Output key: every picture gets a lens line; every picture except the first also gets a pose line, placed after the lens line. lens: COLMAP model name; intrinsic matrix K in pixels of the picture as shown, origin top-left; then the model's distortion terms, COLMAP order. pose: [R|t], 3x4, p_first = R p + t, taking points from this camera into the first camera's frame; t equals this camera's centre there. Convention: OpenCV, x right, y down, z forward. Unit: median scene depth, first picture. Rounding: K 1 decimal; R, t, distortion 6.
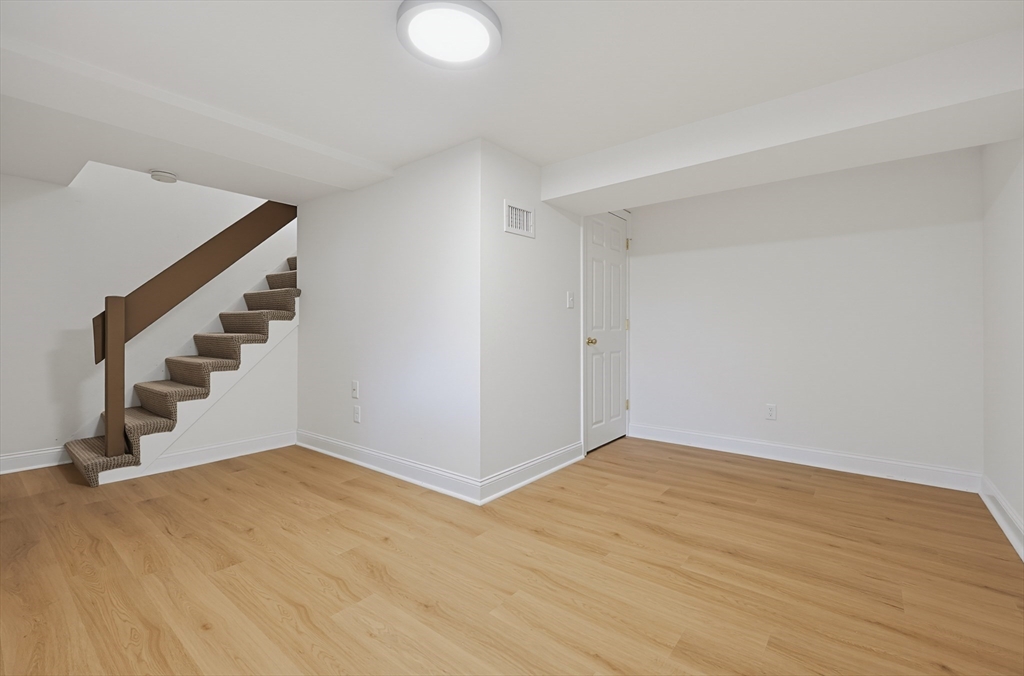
lens RADIAL K [[441.7, 0, 519.3], [0, 441.7, 336.8], [0, 0, 1]] dist [0.000032, 0.000287]
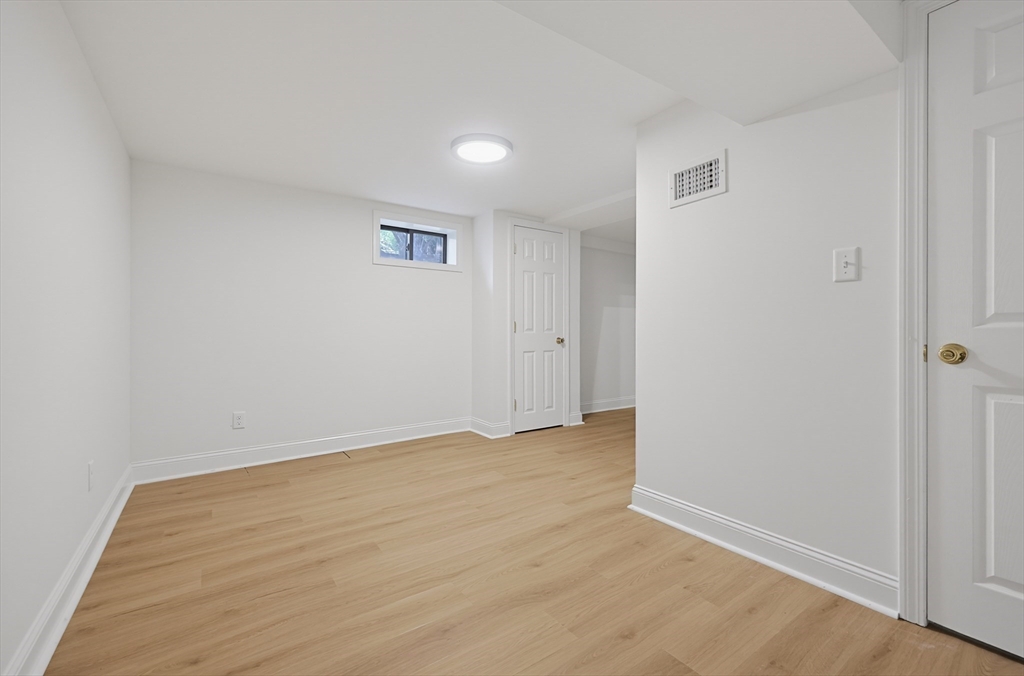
lens RADIAL K [[441.7, 0, 519.3], [0, 441.7, 336.8], [0, 0, 1]] dist [0.000032, 0.000287]
pose [[-0.270248, 0.022345, -0.962531, 1.017293], [-0.016605, 0.999474, 0.027864, -0.015277], [0.962647, 0.023513, -0.269735, 1.164206]]
